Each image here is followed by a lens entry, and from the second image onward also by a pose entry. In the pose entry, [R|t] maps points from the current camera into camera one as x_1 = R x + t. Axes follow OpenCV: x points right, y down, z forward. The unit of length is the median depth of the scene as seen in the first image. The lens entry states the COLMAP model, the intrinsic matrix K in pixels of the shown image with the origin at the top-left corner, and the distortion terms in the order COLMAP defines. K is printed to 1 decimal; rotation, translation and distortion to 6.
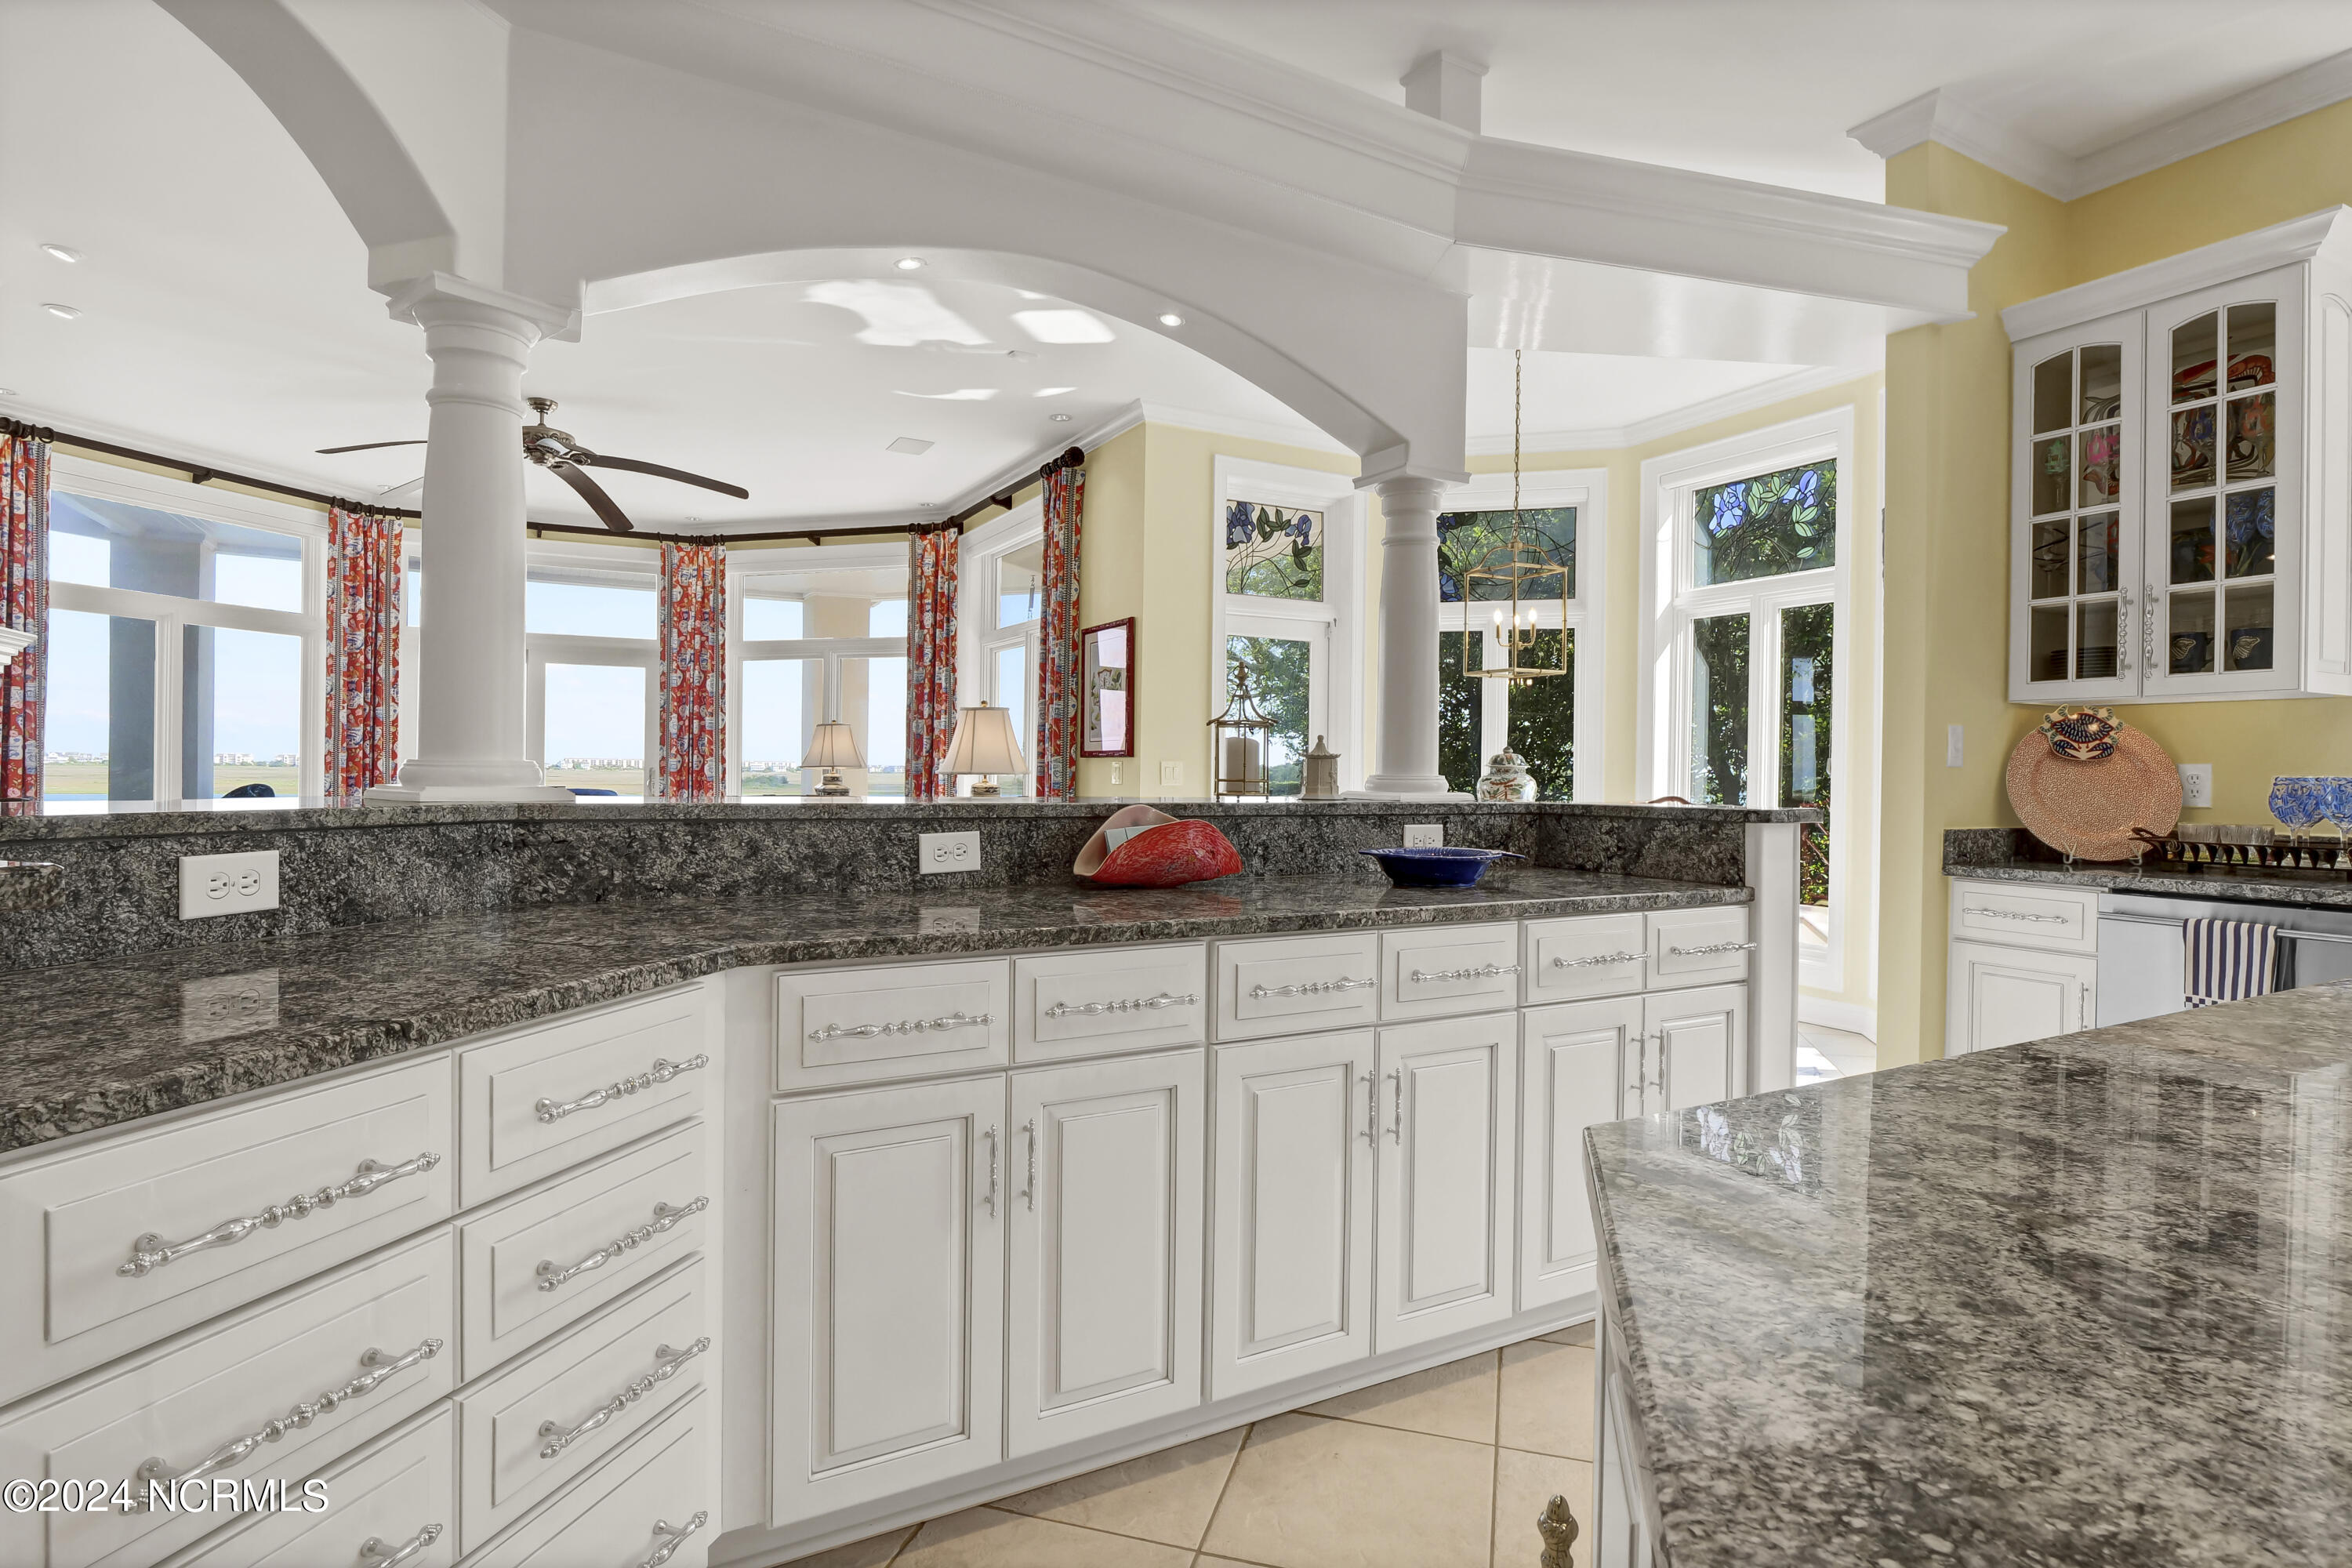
lens RADIAL K [[1172.9, 0, 1173.5], [0, 1172.9, 773.1], [0, 0, 1]] dist [-0.009881, -0.003816]
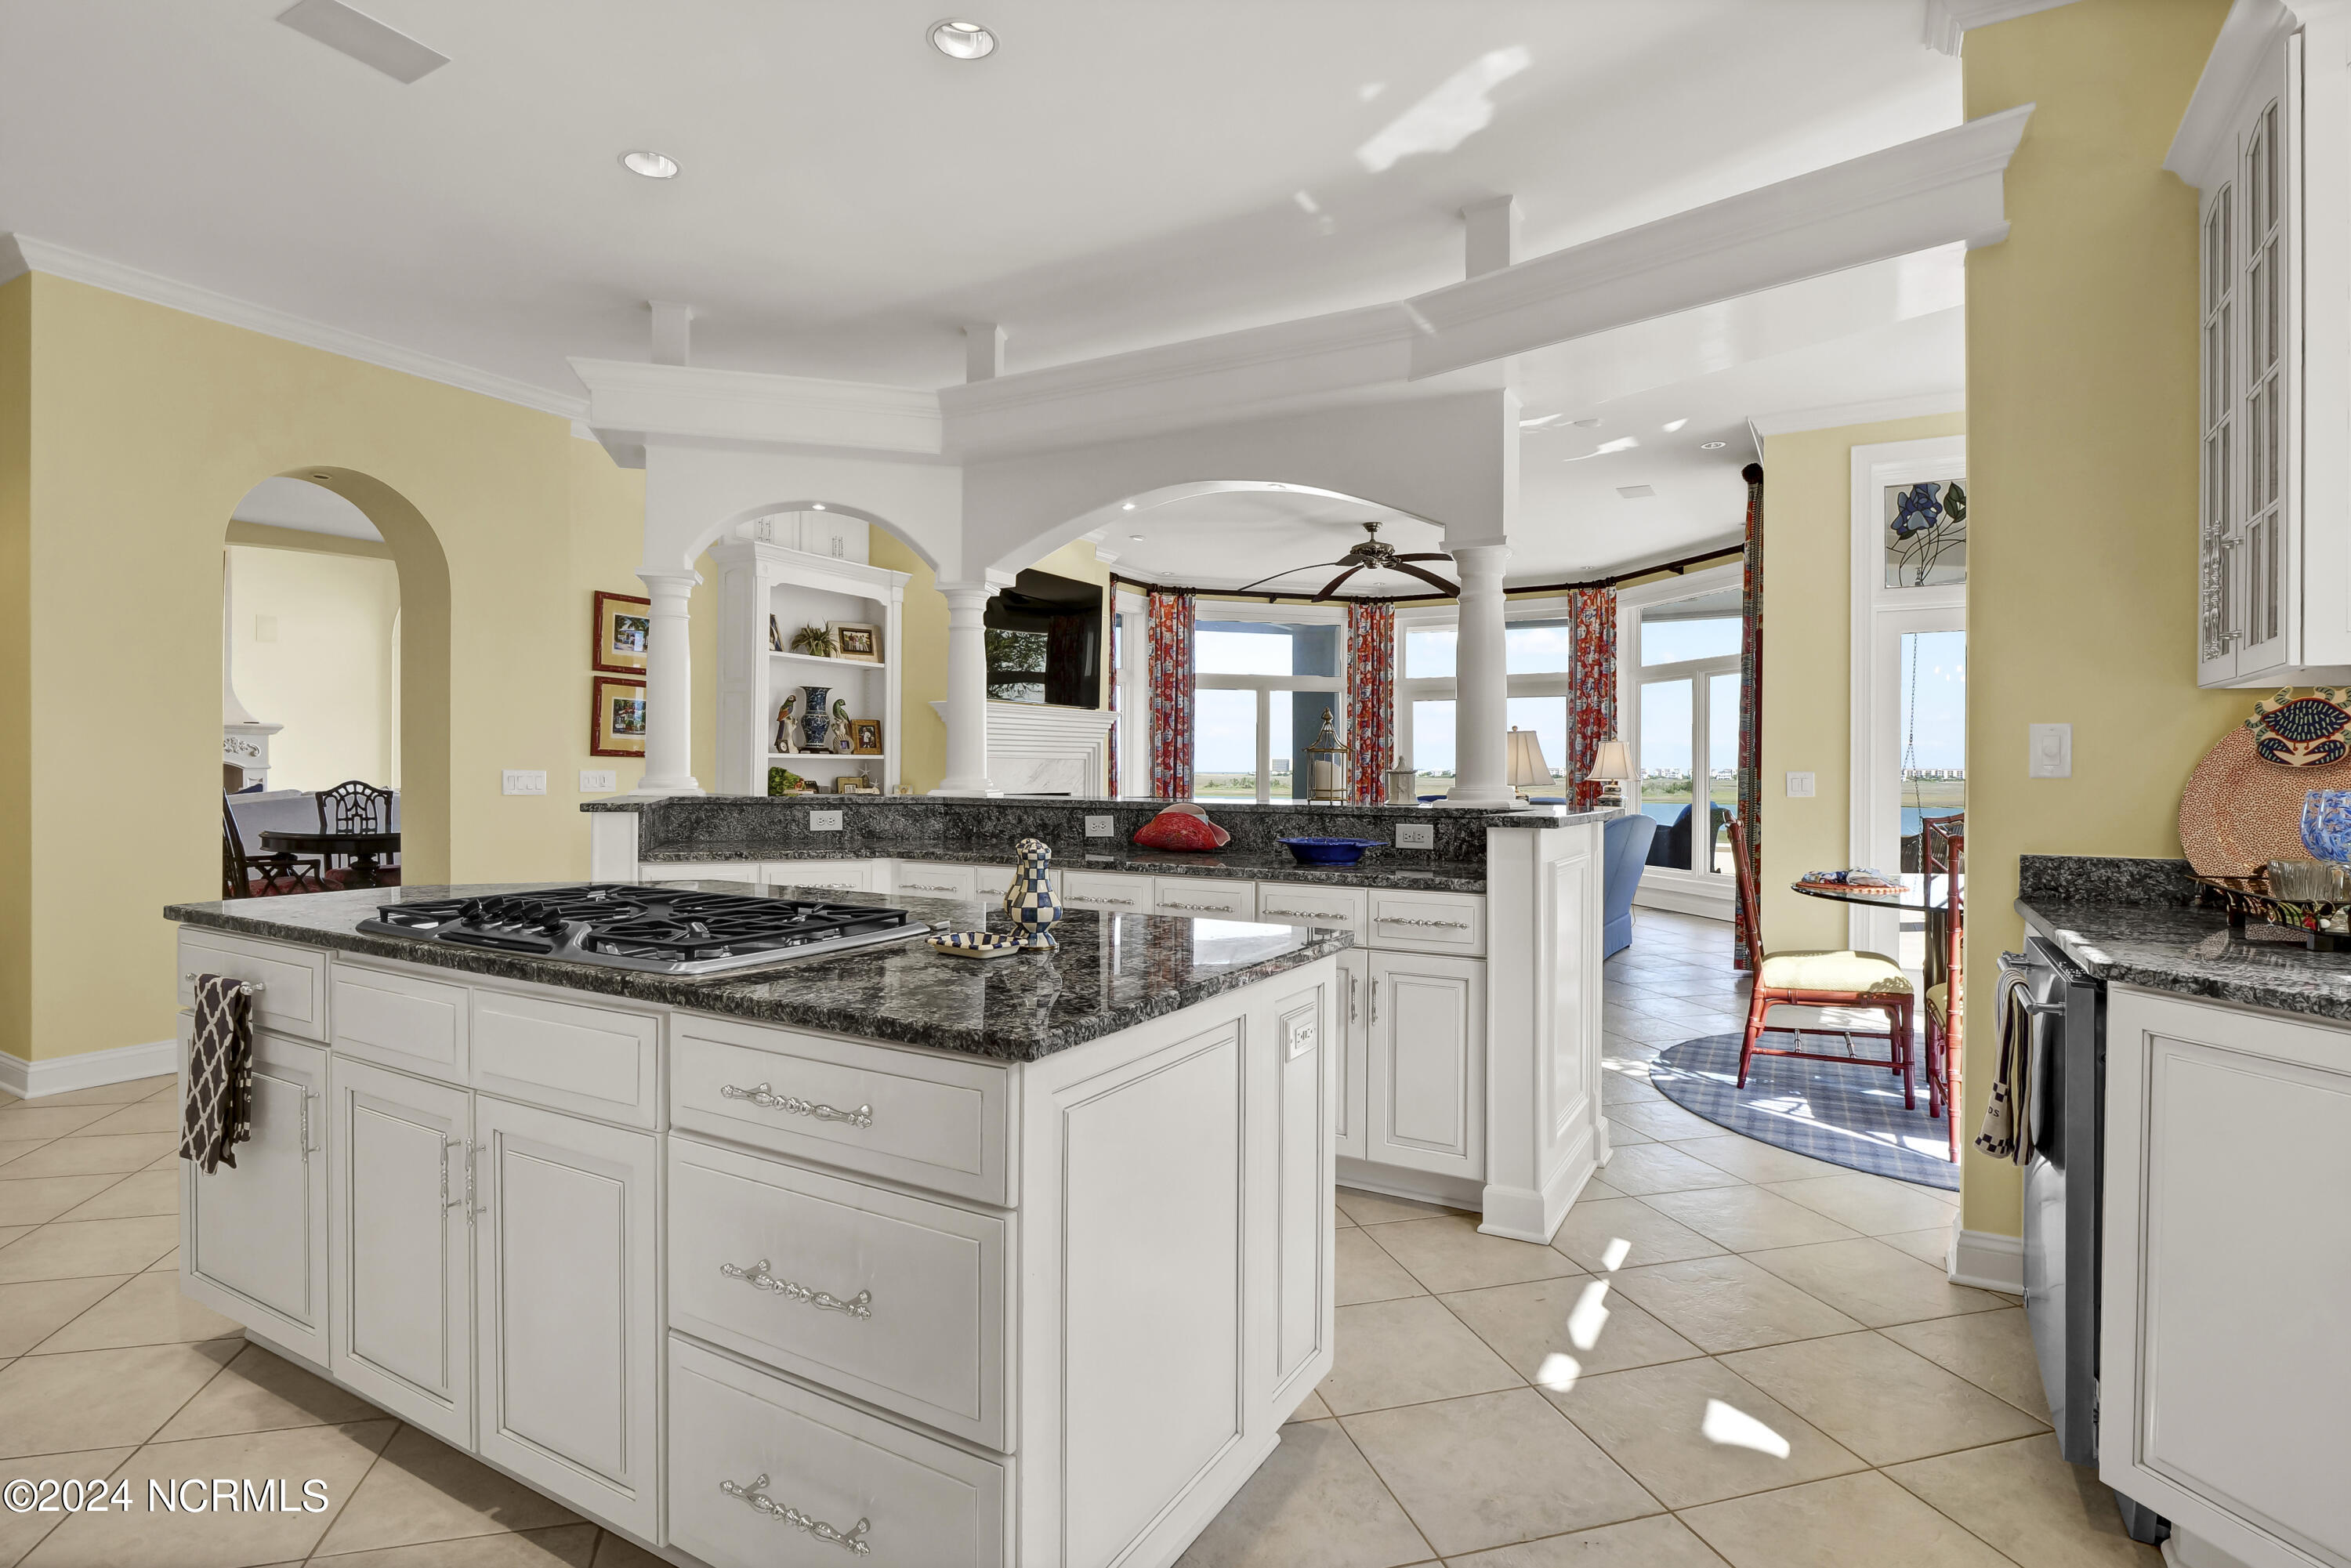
lens RADIAL K [[1172.4, 0, 1167.6], [0, 1172.4, 782.4], [0, 0, 1]] dist [-0.009881, -0.003816]
pose [[0.520444, -0.000724, -0.853896, 0.540774], [0.000310, 1.000000, -0.000659, -0.000908], [0.853896, 0.000078, 0.520444, 0.037888]]
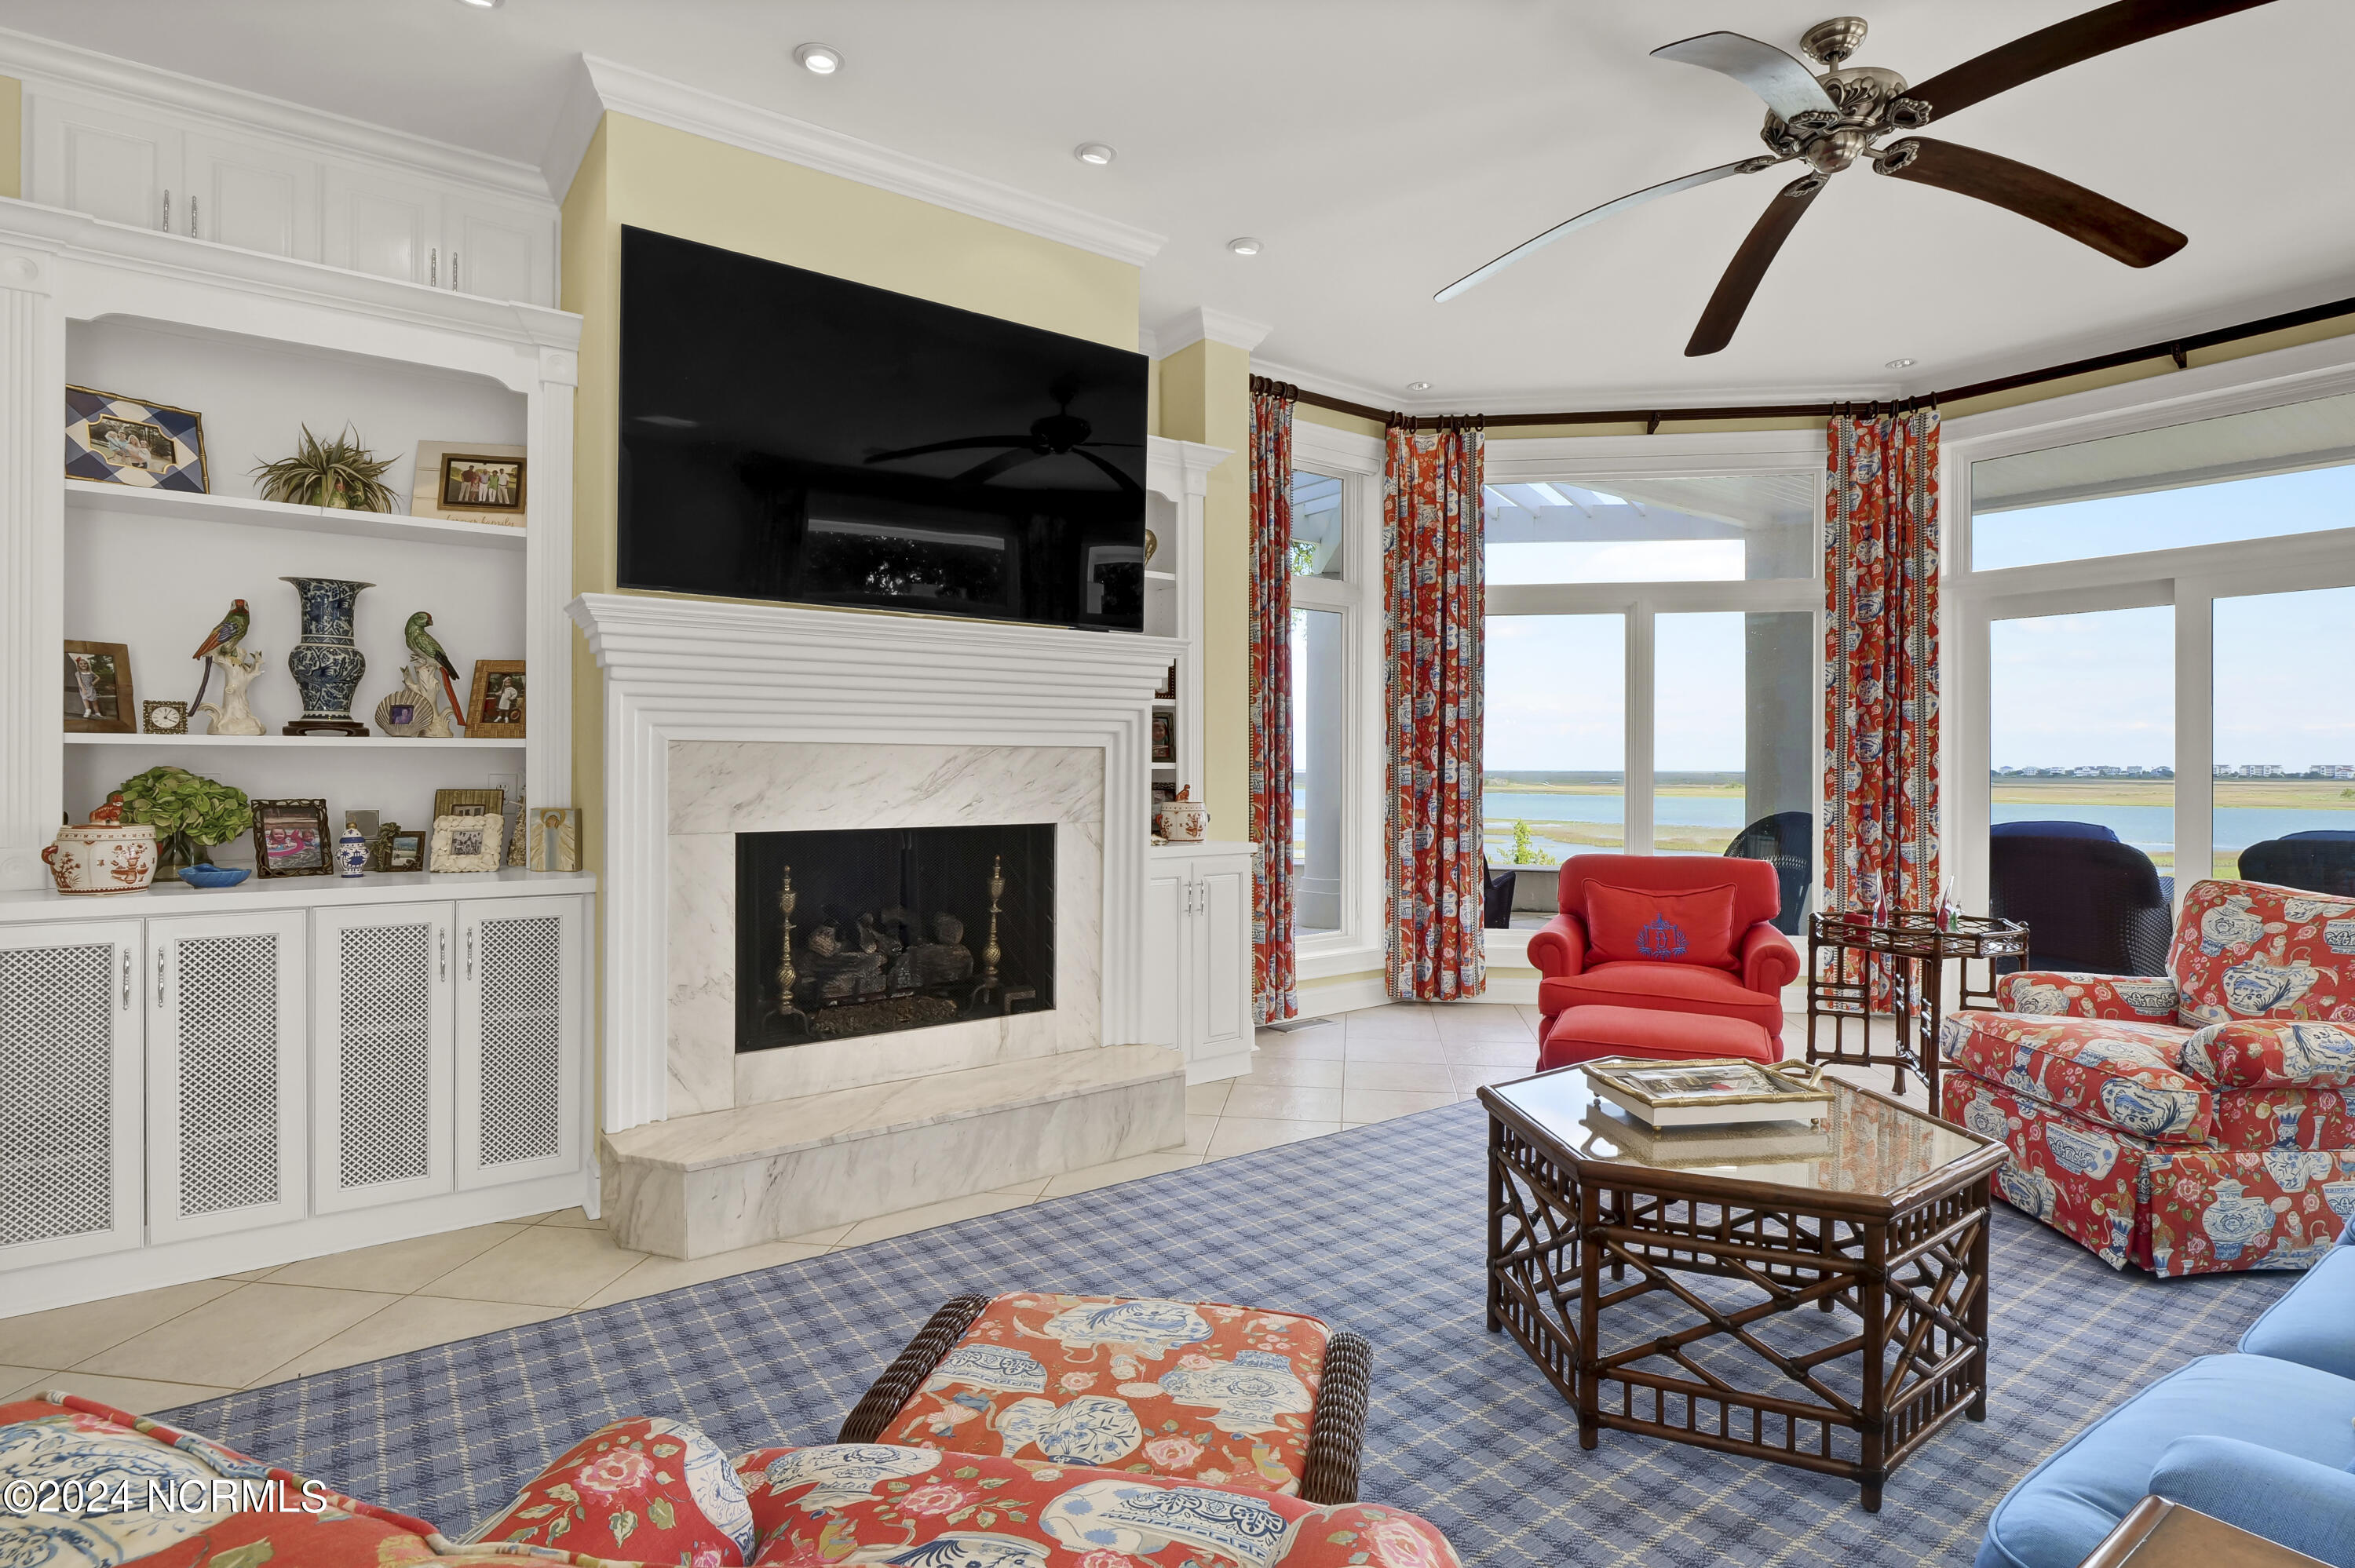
lens RADIAL K [[1174.2, 0, 1178.6], [0, 1174.2, 775.4], [0, 0, 1]] dist [-0.009881, -0.003816]
pose [[0.141161, -0.006283, -0.989967, -0.107701], [-0.002087, 0.999976, -0.006644, -0.011121], [0.989984, 0.003004, 0.141145, 0.653830]]
